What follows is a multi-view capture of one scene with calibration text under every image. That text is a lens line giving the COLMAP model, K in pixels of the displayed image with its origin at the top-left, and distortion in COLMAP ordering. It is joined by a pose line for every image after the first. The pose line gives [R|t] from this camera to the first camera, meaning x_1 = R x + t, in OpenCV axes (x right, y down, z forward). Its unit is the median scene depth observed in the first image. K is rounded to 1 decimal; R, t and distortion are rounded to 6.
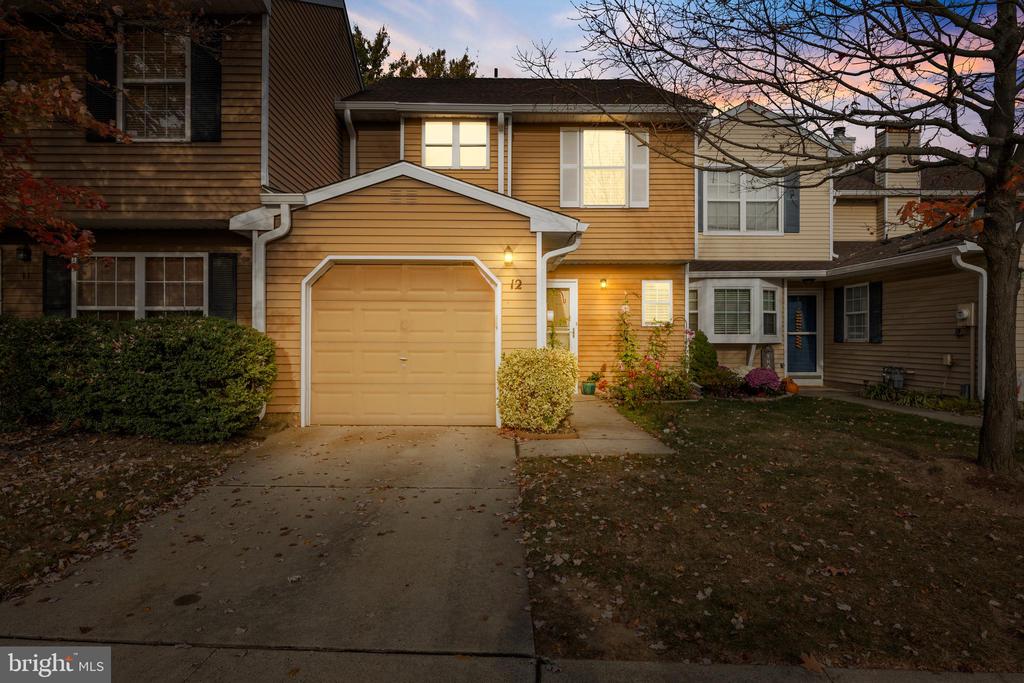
lens RADIAL K [[603.7, 0, 512.0], [0, 603.7, 341.5], [0, 0, 1]] dist [-0.002577, -0.001592]
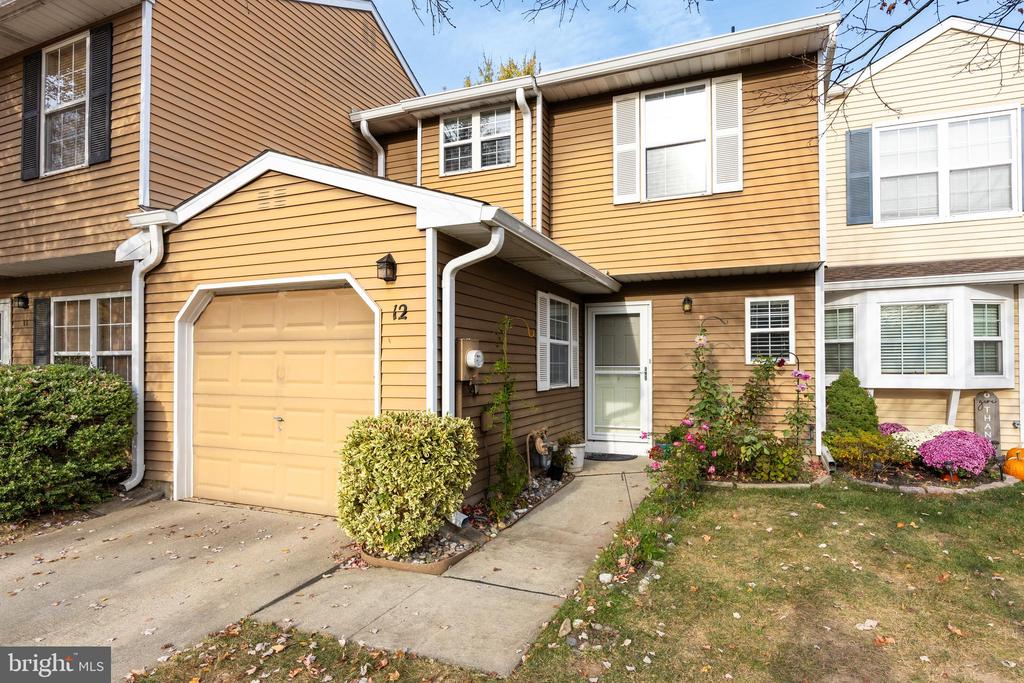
lens RADIAL K [[557.1, 0, 514.6], [0, 557.1, 362.0], [0, 0, 1]] dist [-0.007253, -0.001079]
pose [[0.919717, -0.005116, -0.392550, 0.349808], [0.001104, 0.999945, -0.010446, -0.033552], [0.392581, 0.009174, 0.919671, 0.487089]]
